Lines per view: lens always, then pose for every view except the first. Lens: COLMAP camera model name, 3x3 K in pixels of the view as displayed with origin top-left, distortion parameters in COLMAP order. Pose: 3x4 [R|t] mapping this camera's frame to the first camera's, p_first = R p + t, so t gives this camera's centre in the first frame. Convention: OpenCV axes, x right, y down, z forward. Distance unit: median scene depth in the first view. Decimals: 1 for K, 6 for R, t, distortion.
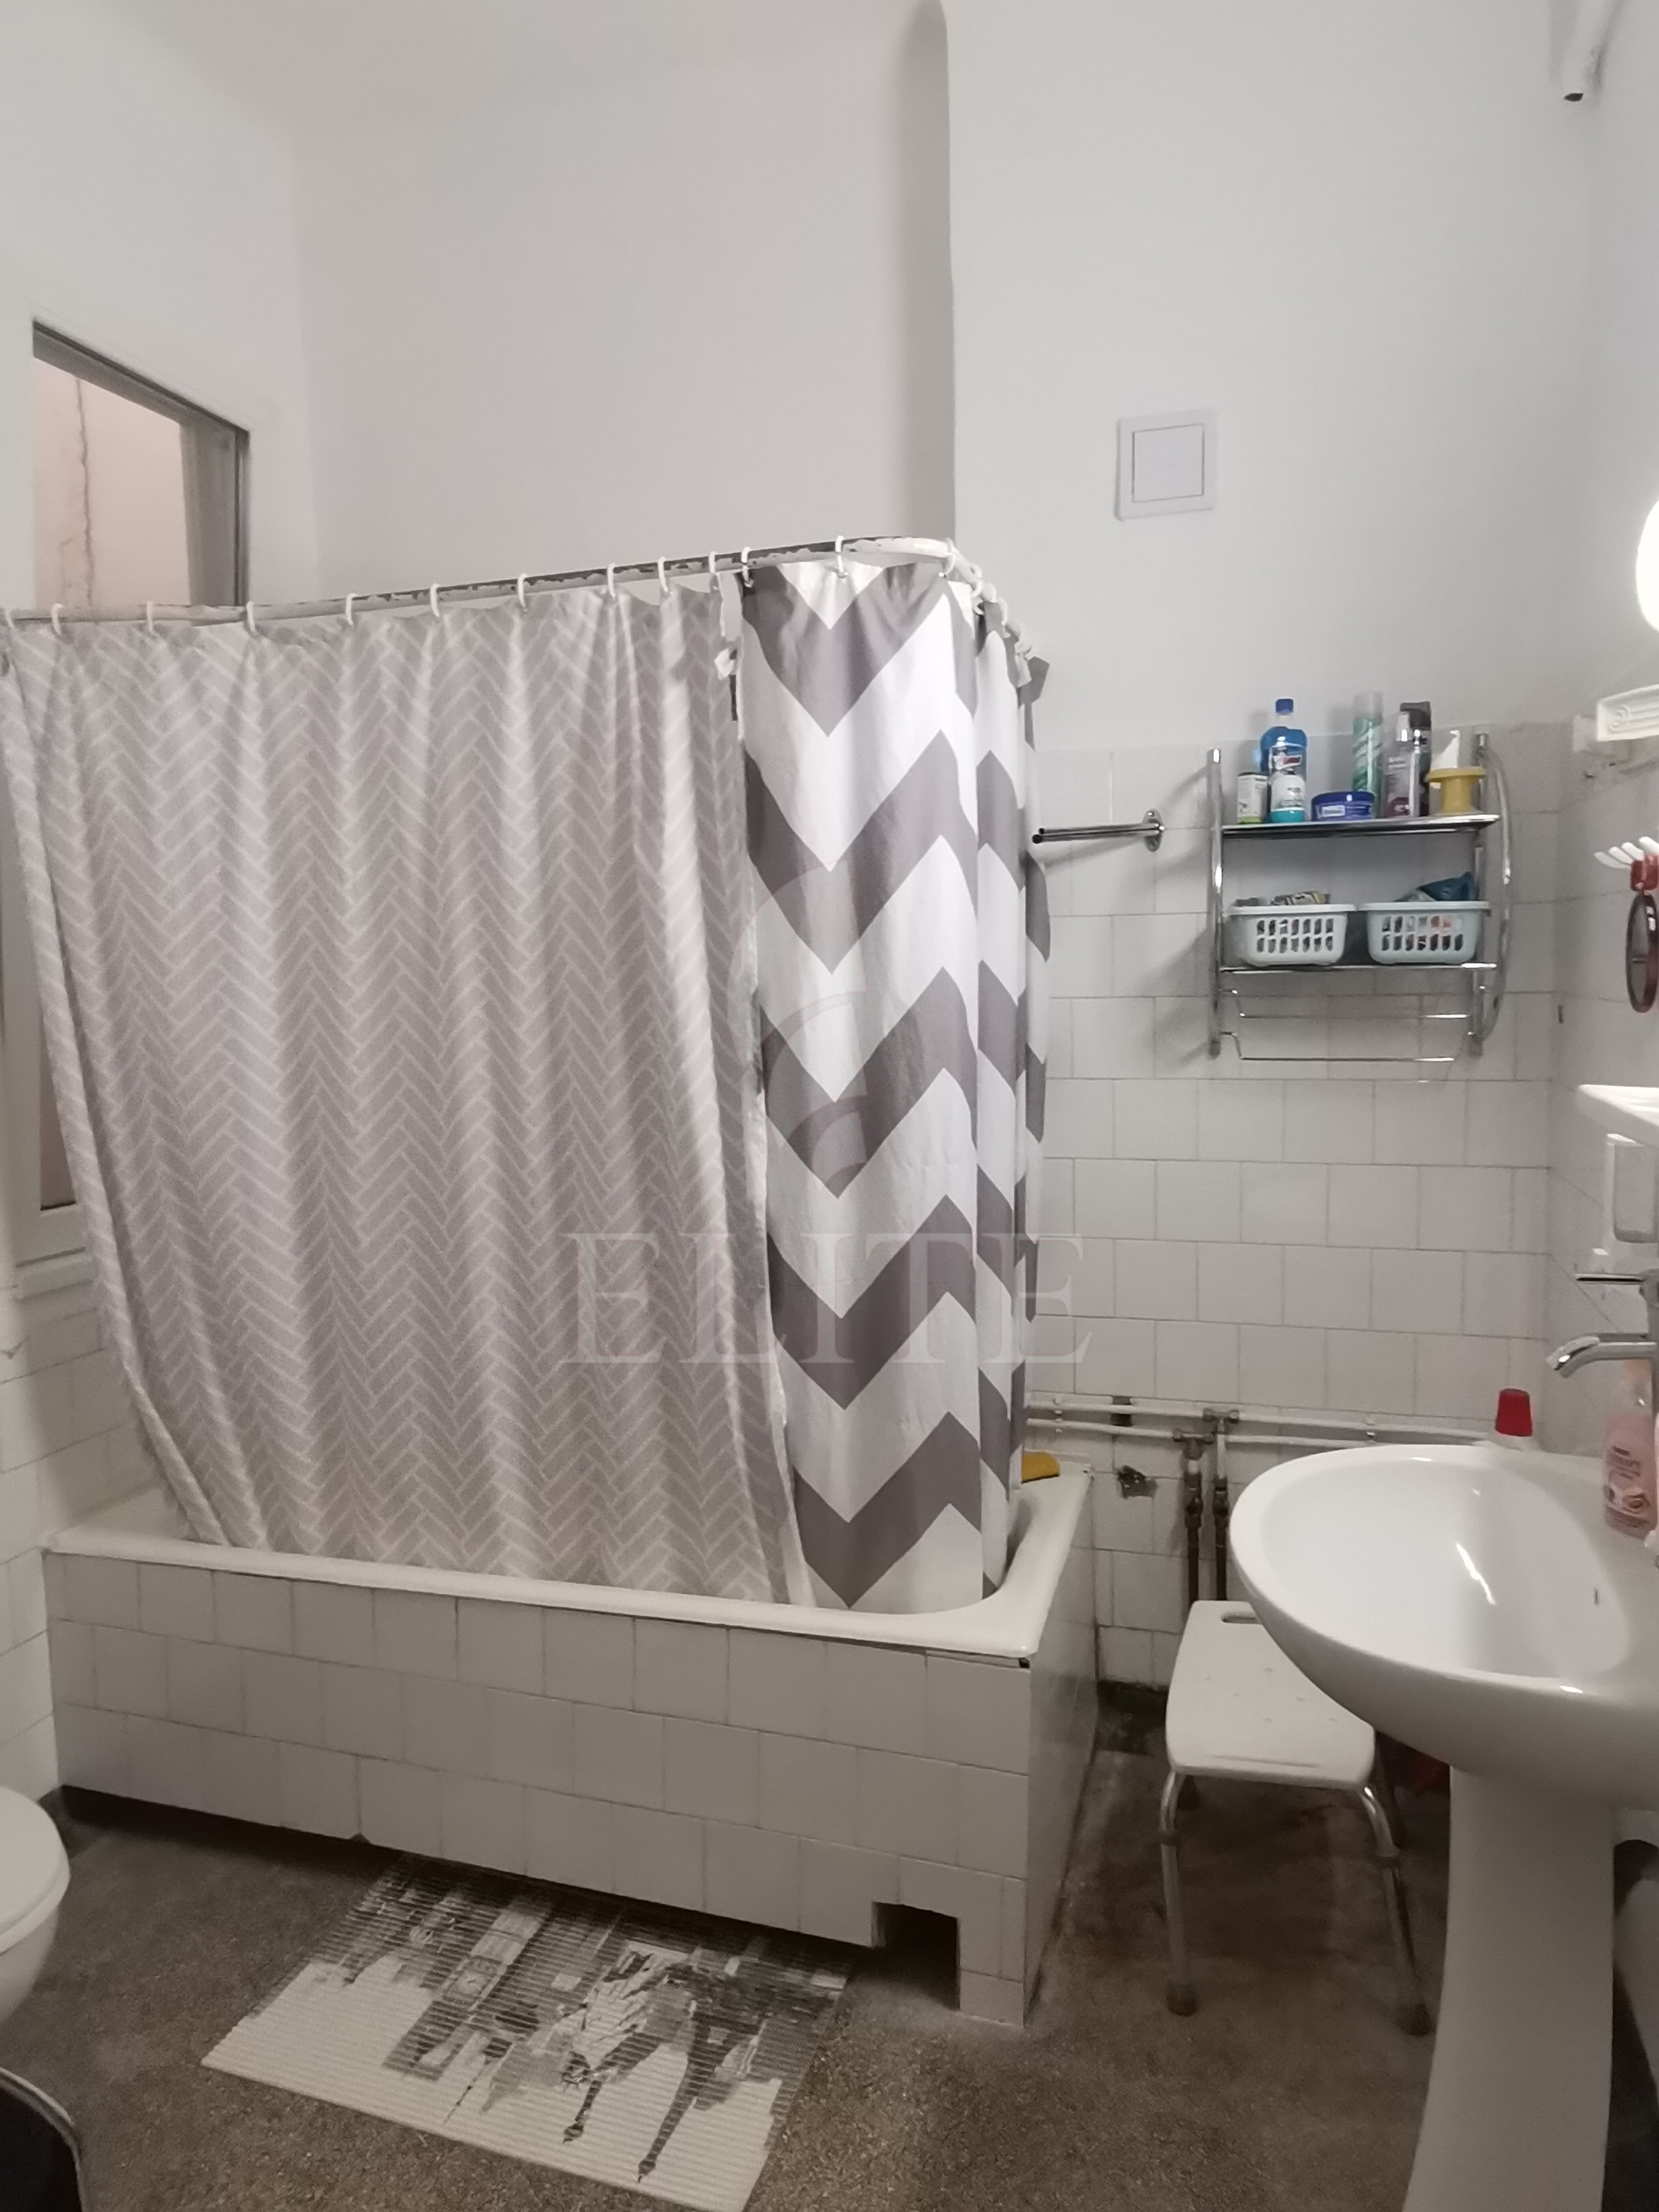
lens RADIAL K [[1422.6, 0, 831.9], [0, 1422.6, 1089.1], [0, 0, 1]] dist [0.022823, -0.008583]
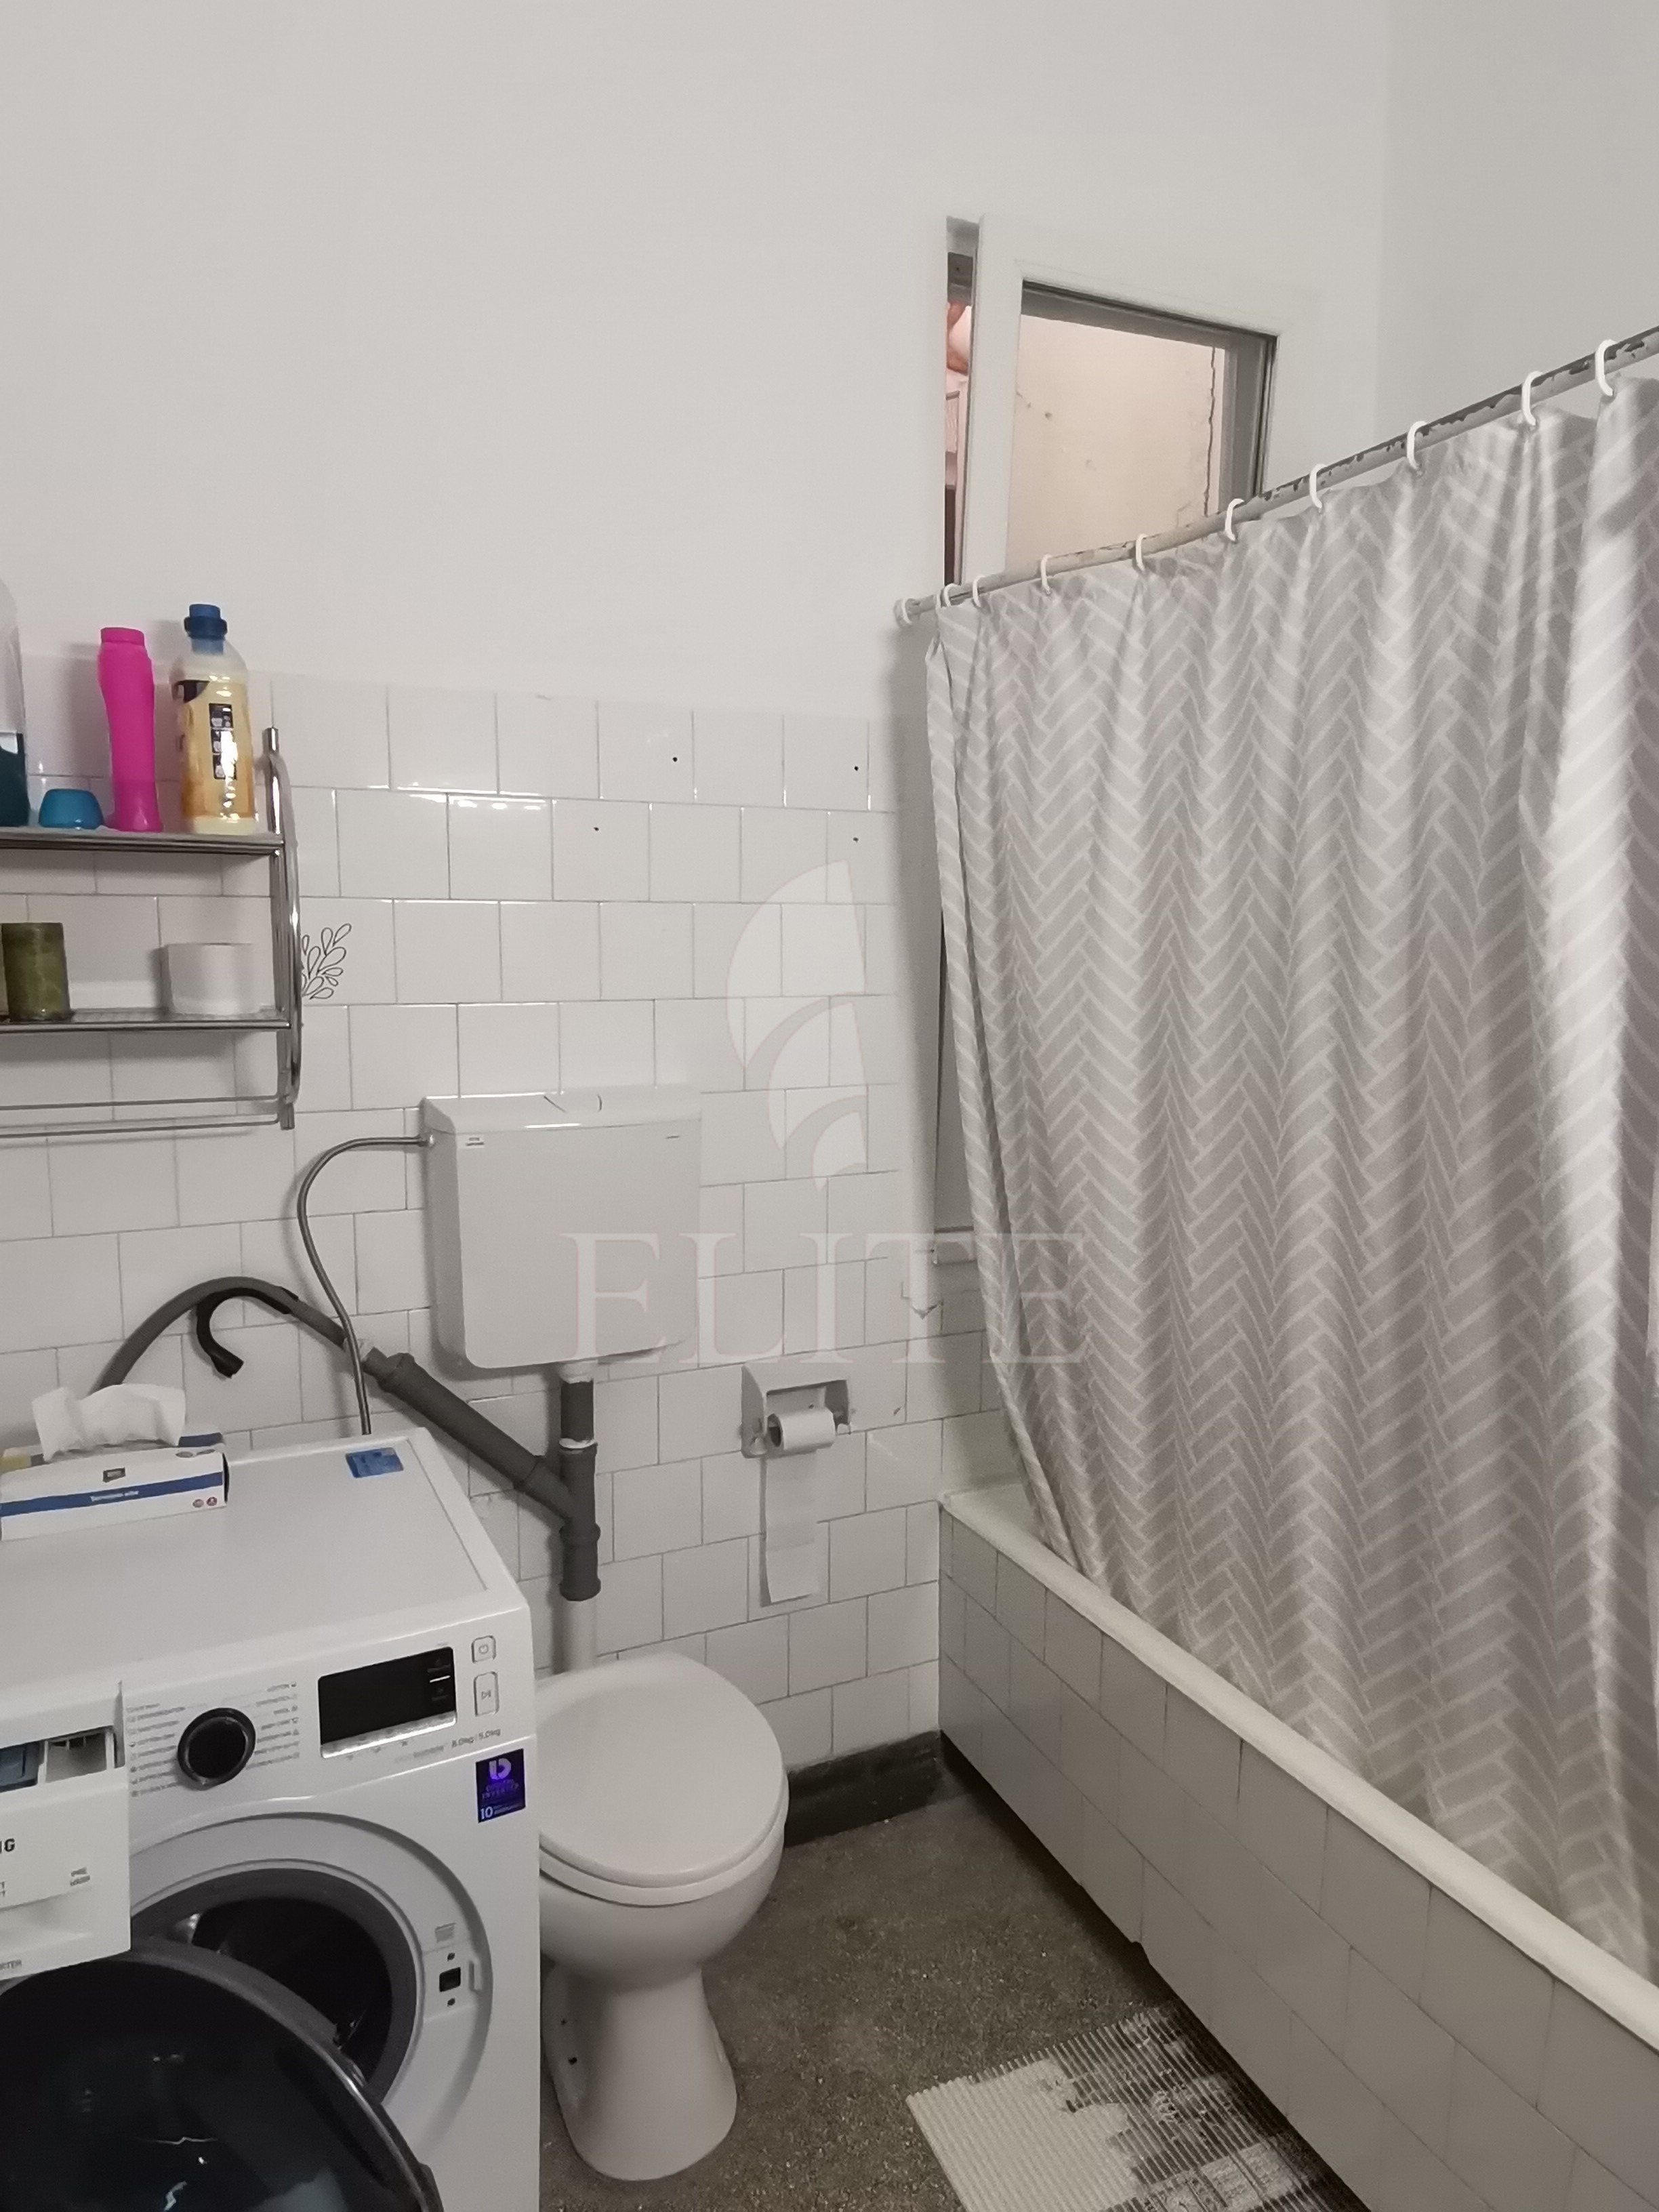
lens RADIAL K [[1422.6, 0, 831.9], [0, 1422.6, 1089.1], [0, 0, 1]] dist [0.022823, -0.008583]
pose [[0.655533, 0.105079, -0.747820, 0.156483], [-0.076653, 0.994416, 0.072536, -0.053229], [0.751266, 0.009773, 0.659927, 0.287868]]
